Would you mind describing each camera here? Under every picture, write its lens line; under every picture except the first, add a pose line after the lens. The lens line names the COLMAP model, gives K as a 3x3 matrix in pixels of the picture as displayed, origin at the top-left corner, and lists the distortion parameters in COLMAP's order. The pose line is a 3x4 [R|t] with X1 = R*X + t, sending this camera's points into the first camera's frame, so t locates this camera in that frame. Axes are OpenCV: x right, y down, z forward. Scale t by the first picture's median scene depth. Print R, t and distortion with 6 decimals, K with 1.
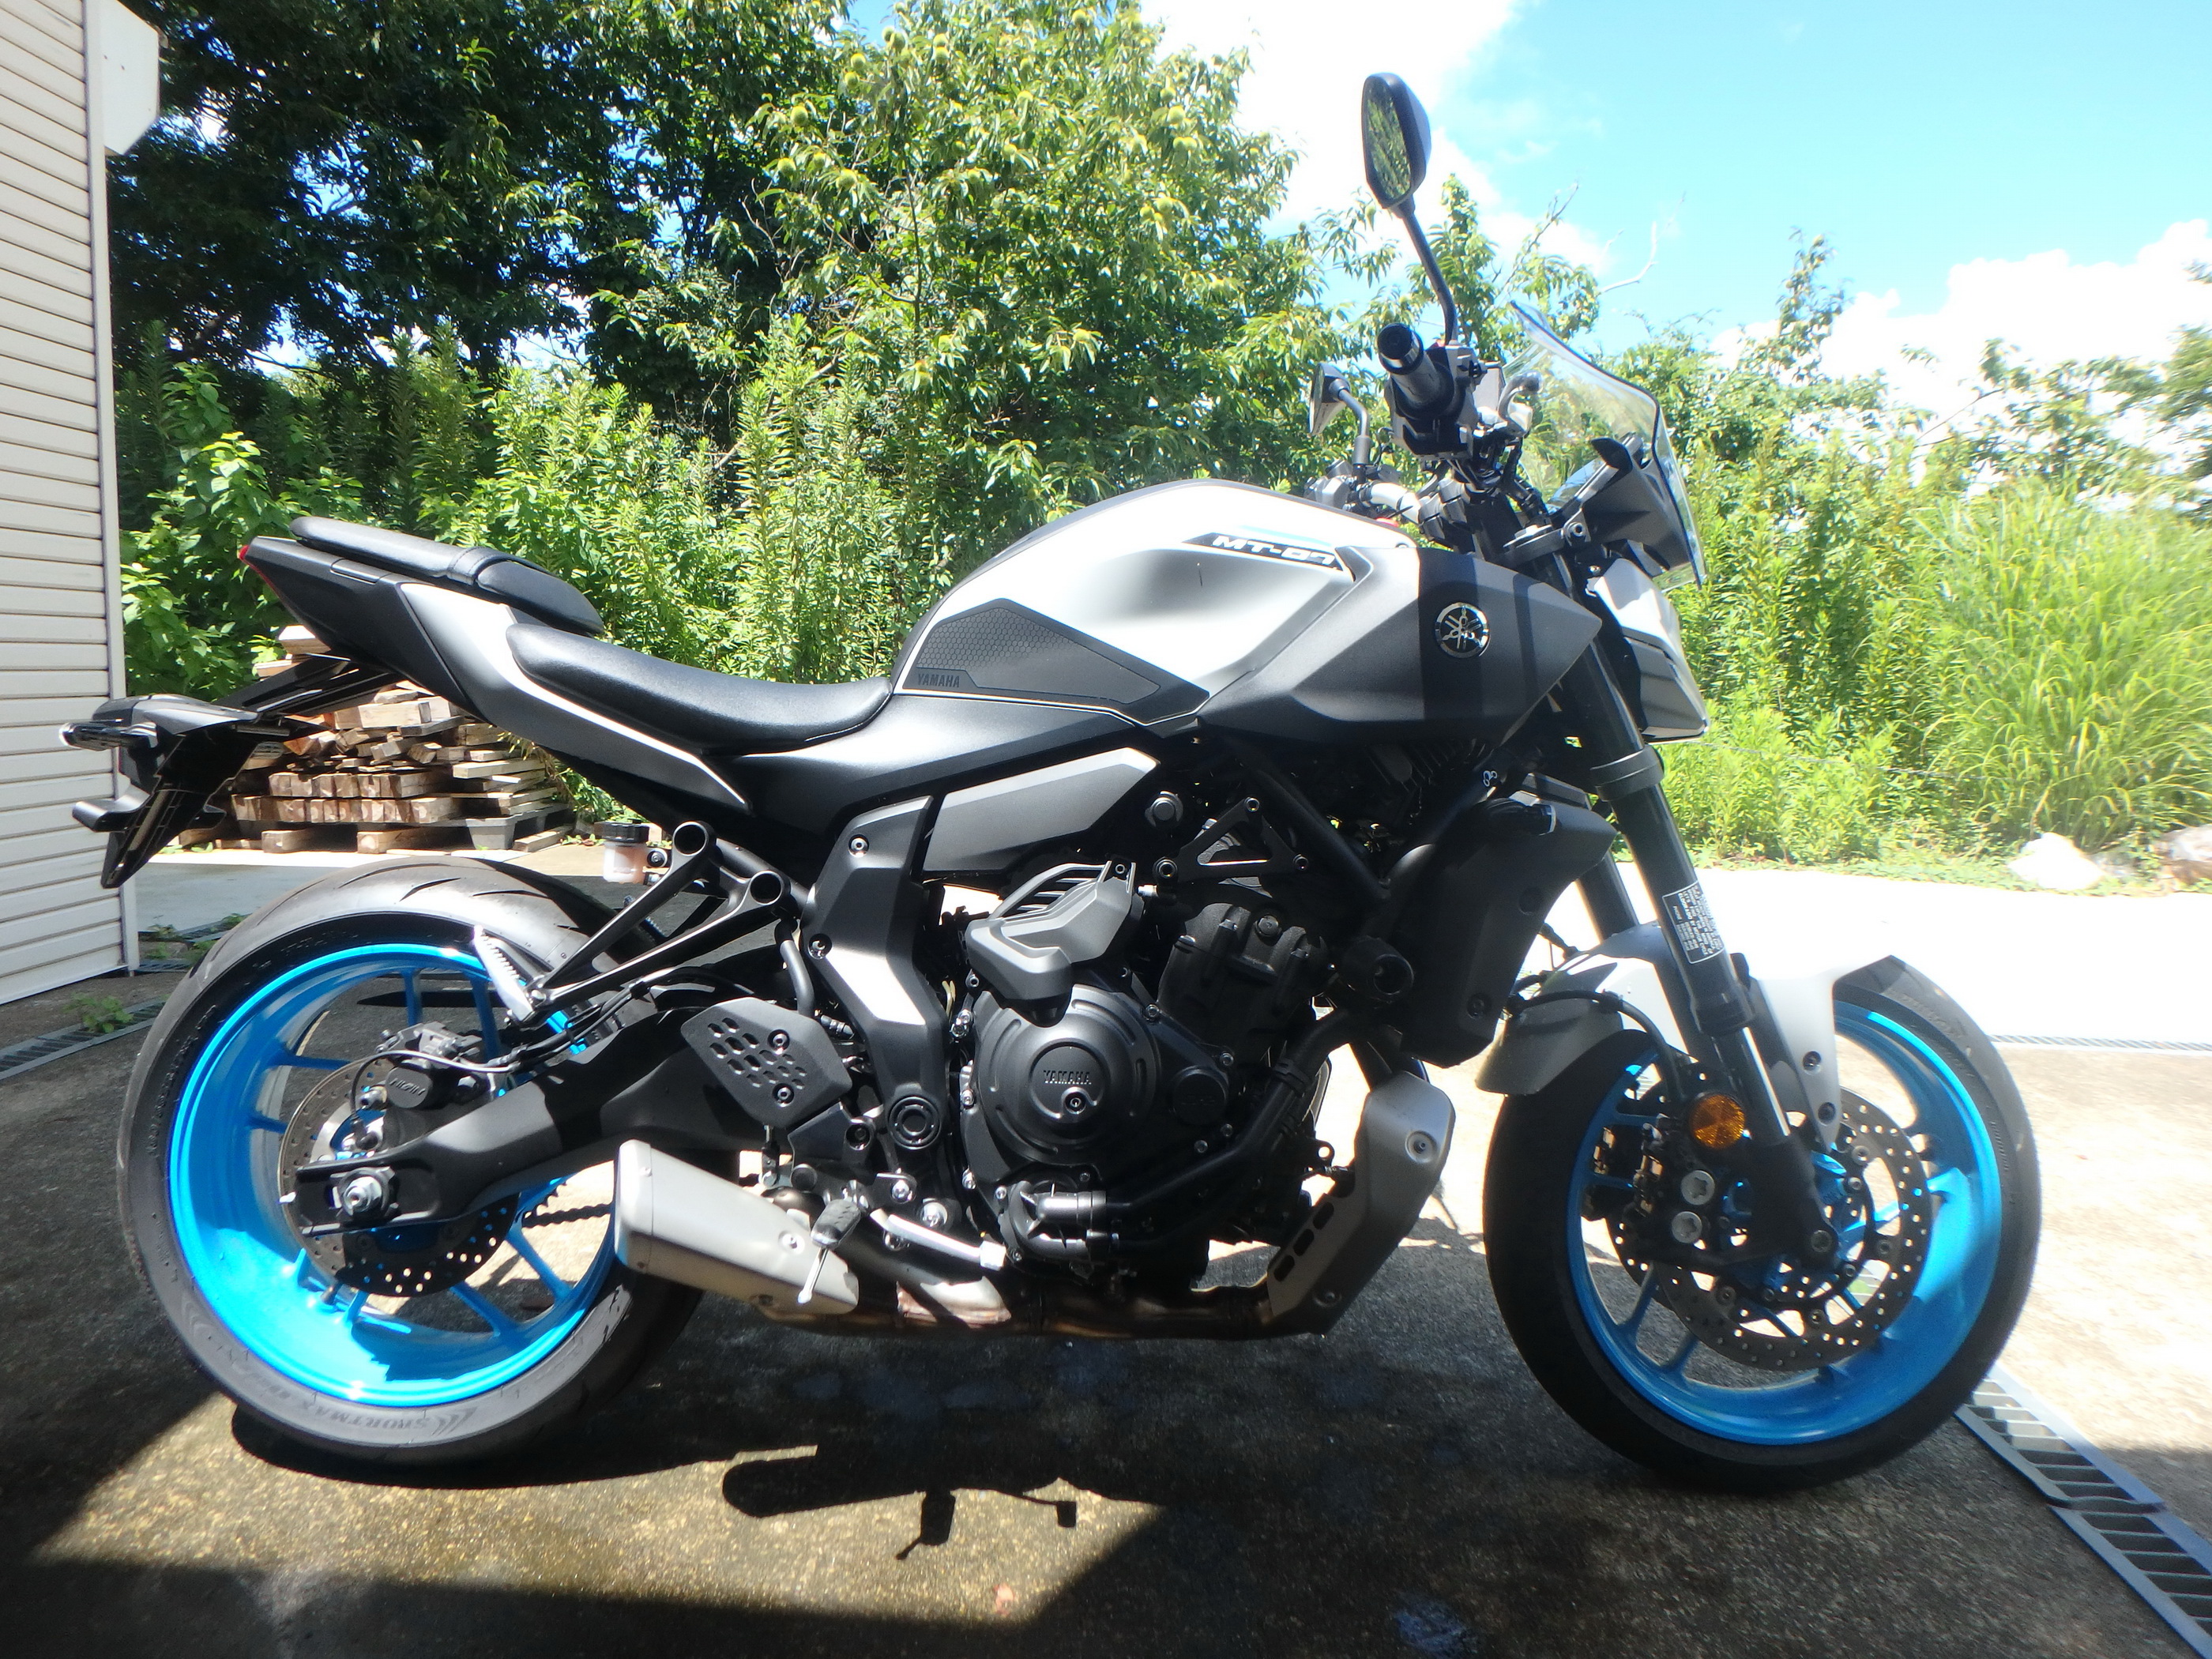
lens RADIAL K [[1344.4, 0, 1119.0], [0, 1344.4, 828.7], [0, 0, 1]] dist [-0.041068, -0.000747]
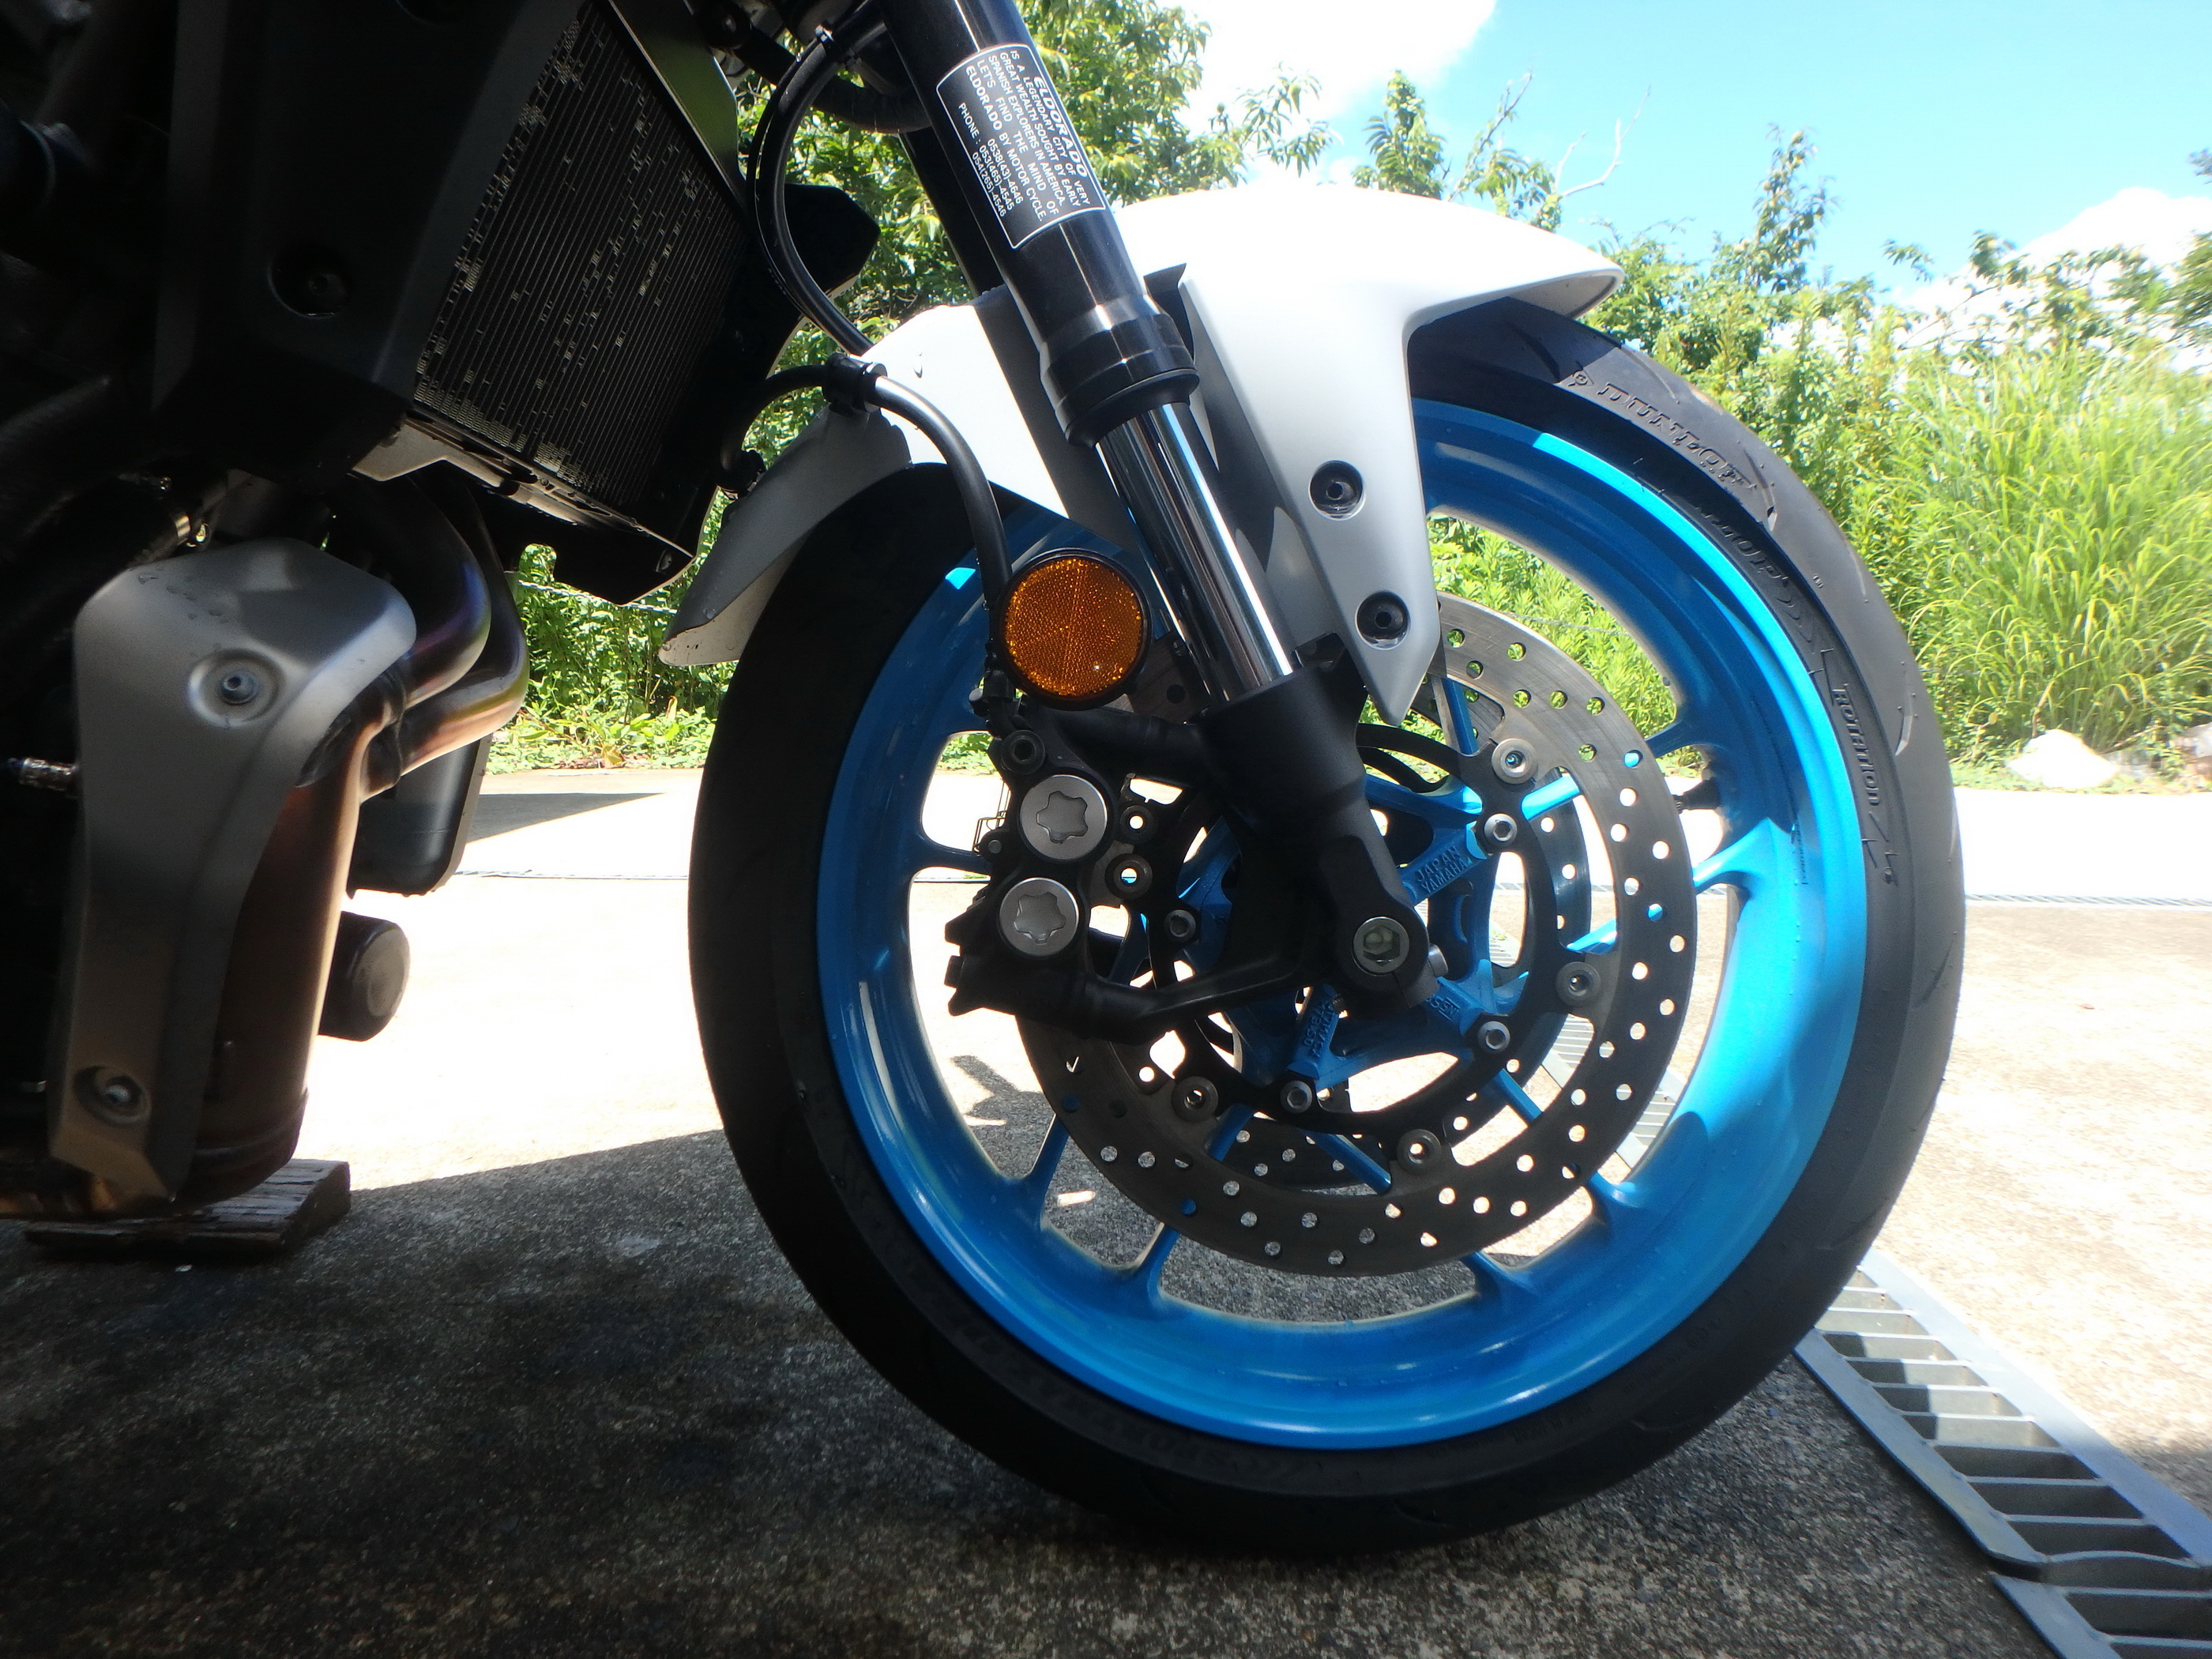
lens RADIAL K [[1344.4, 0, 1119.0], [0, 1344.4, 828.7], [0, 0, 1]] dist [-0.041068, -0.000747]
pose [[0.999714, -0.022008, -0.009326, 0.091518], [0.022028, 0.999755, 0.002027, 0.055597], [0.009280, -0.002232, 0.999954, 0.118966]]
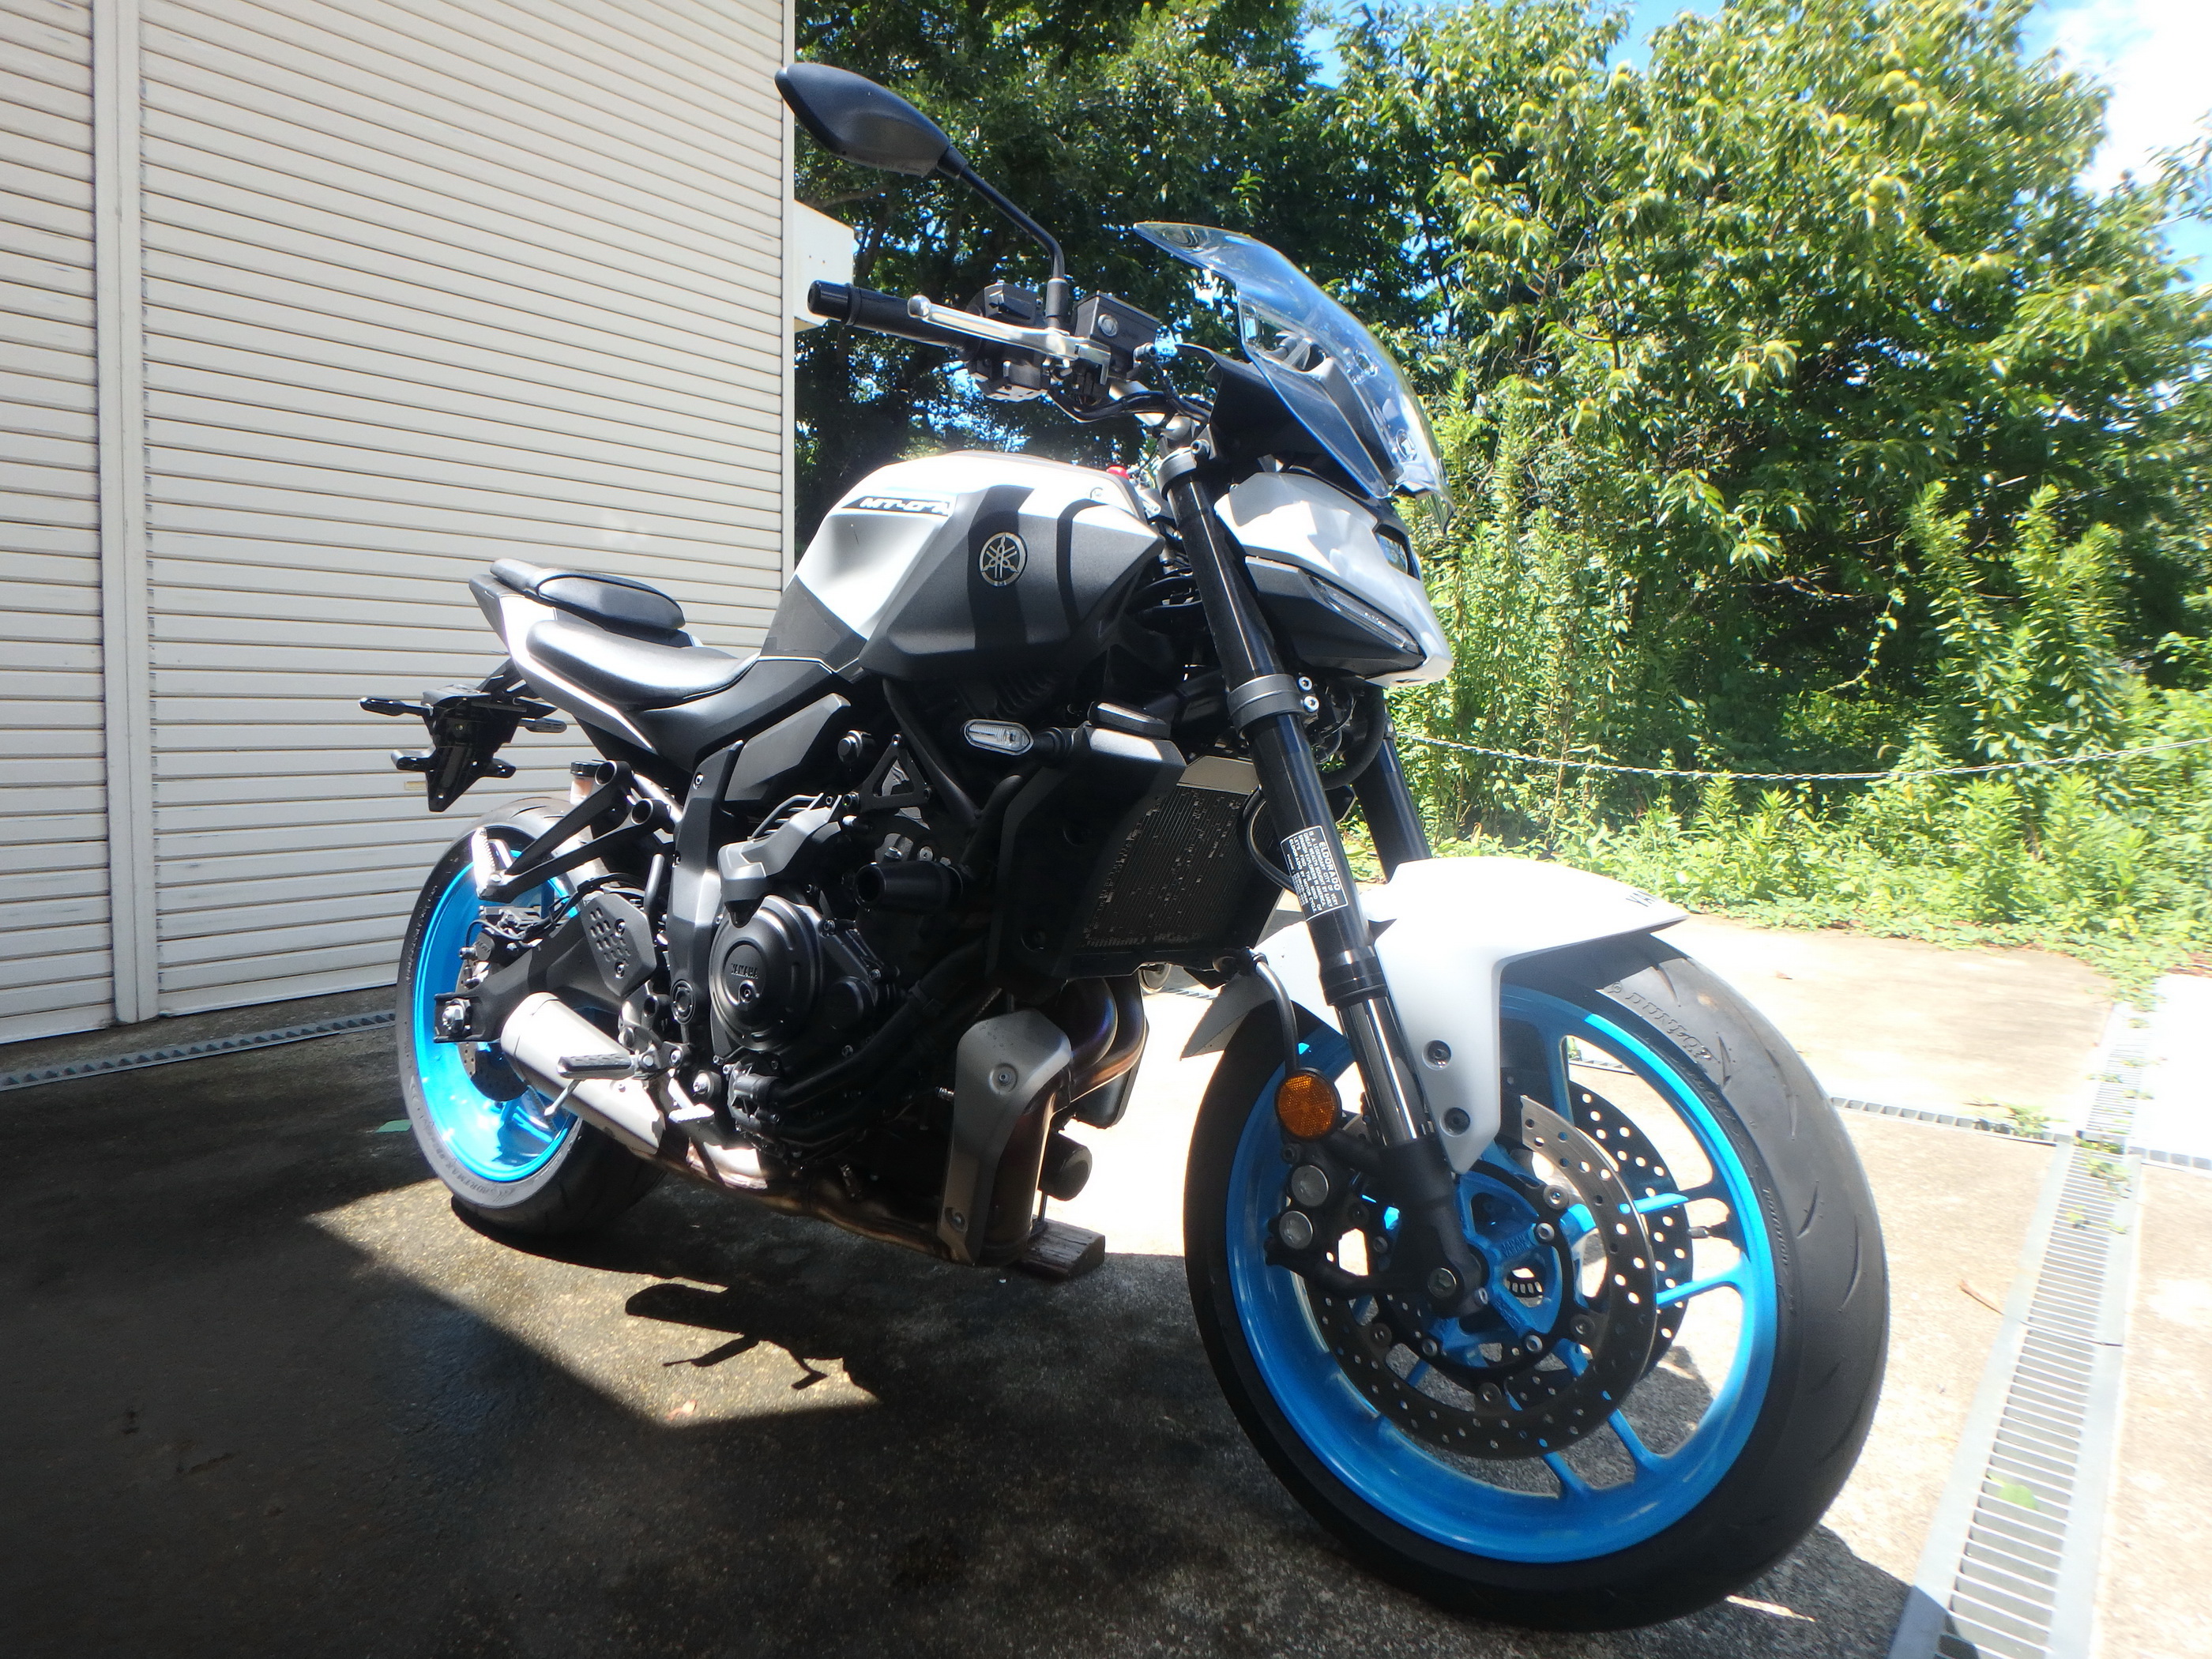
lens RADIAL K [[1383.1, 0, 1113.5], [0, 1383.1, 833.4], [0, 0, 1]] dist [-0.052967, -0.002214]
pose [[0.809608, 0.030043, -0.586202, 0.170381], [-0.063877, 0.997268, -0.037110, 0.016714], [0.583485, 0.067489, 0.809315, 0.038315]]
